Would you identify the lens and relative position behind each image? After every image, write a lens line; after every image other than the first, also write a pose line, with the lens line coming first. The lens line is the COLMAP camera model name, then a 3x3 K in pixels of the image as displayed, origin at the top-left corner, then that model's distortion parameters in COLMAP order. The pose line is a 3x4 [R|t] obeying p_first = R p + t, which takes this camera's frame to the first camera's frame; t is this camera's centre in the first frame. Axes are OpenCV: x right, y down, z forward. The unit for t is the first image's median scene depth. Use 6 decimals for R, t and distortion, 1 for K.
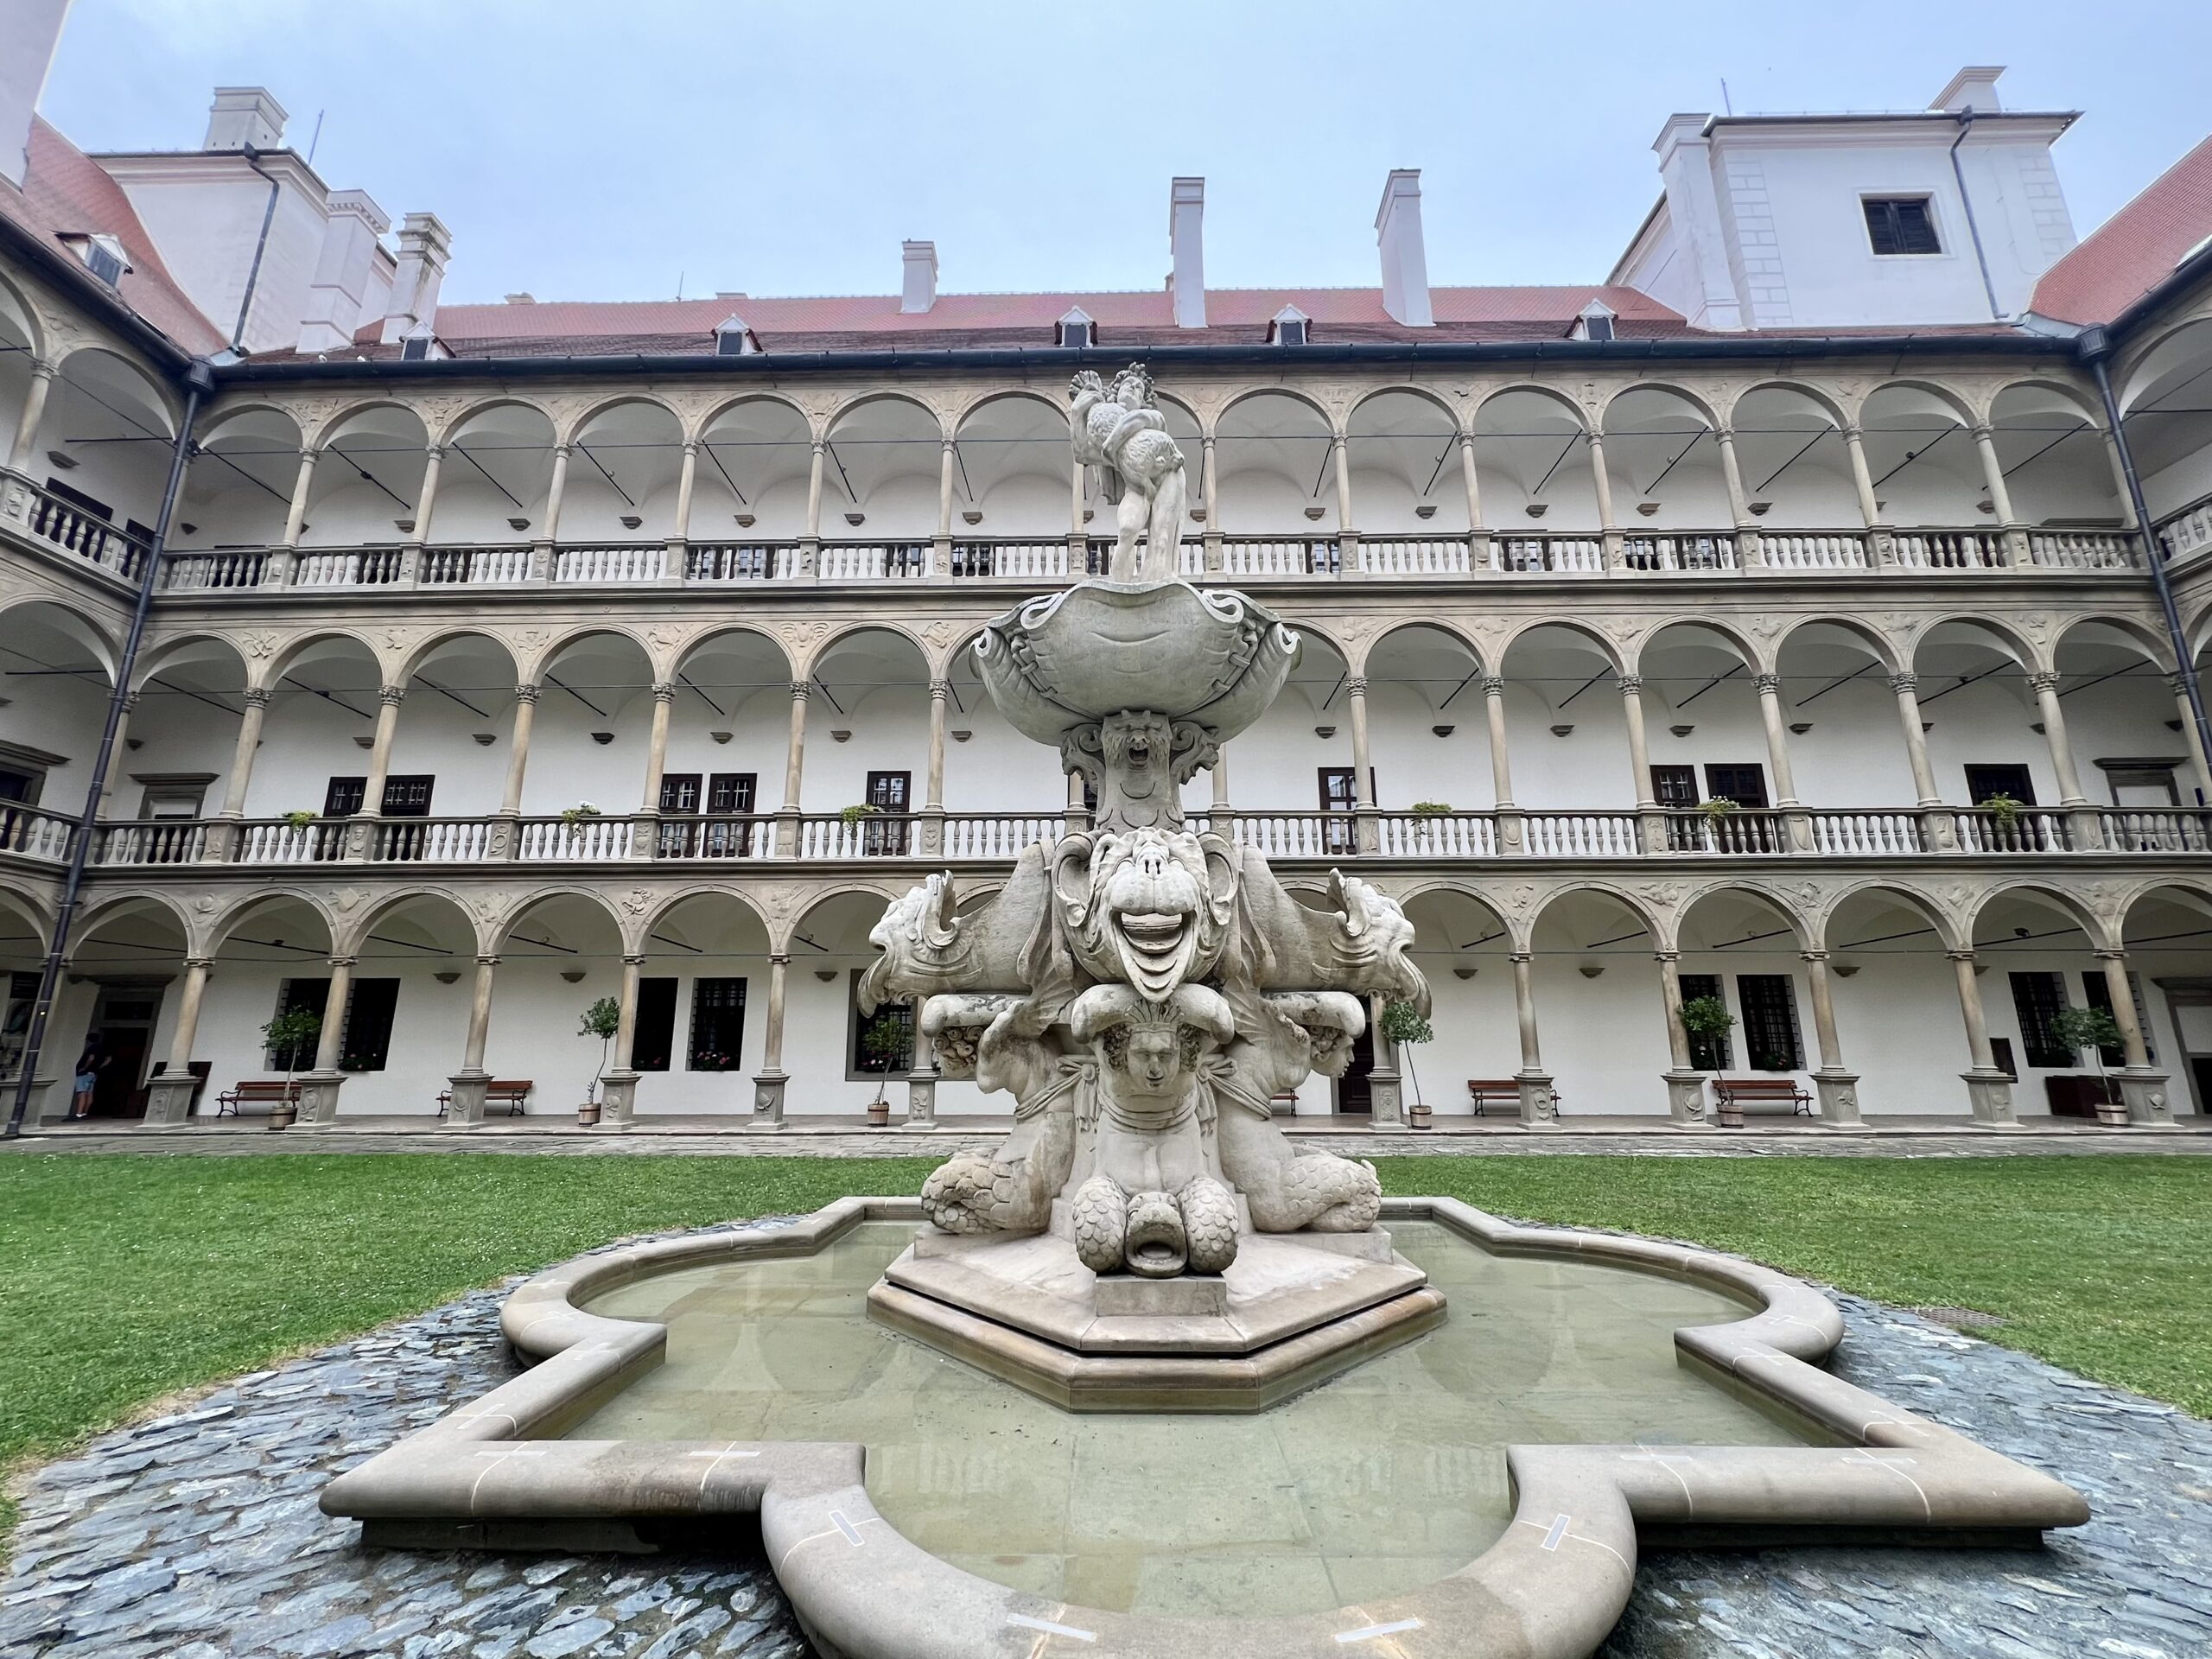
lens RADIAL K [[905.1, 0, 1115.4], [0, 905.1, 821.2], [0, 0, 1]] dist [-0.004076, 0.001066]
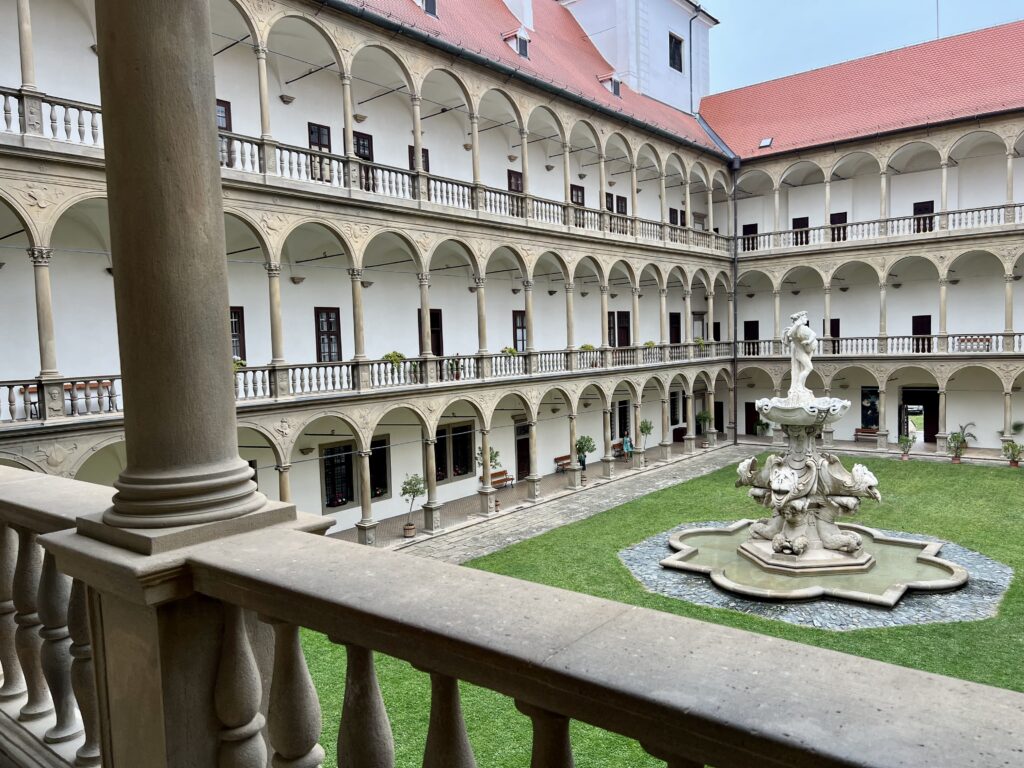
lens RADIAL K [[761.1, 0, 495.8], [0, 761.1, 392.5], [0, 0, 1]] dist [0.012734, -0.031960]
pose [[0.622505, -0.075519, 0.778964, -1.204838], [-0.152571, 0.964526, 0.215435, -0.263605], [-0.767600, -0.252957, 0.588900, 0.051035]]
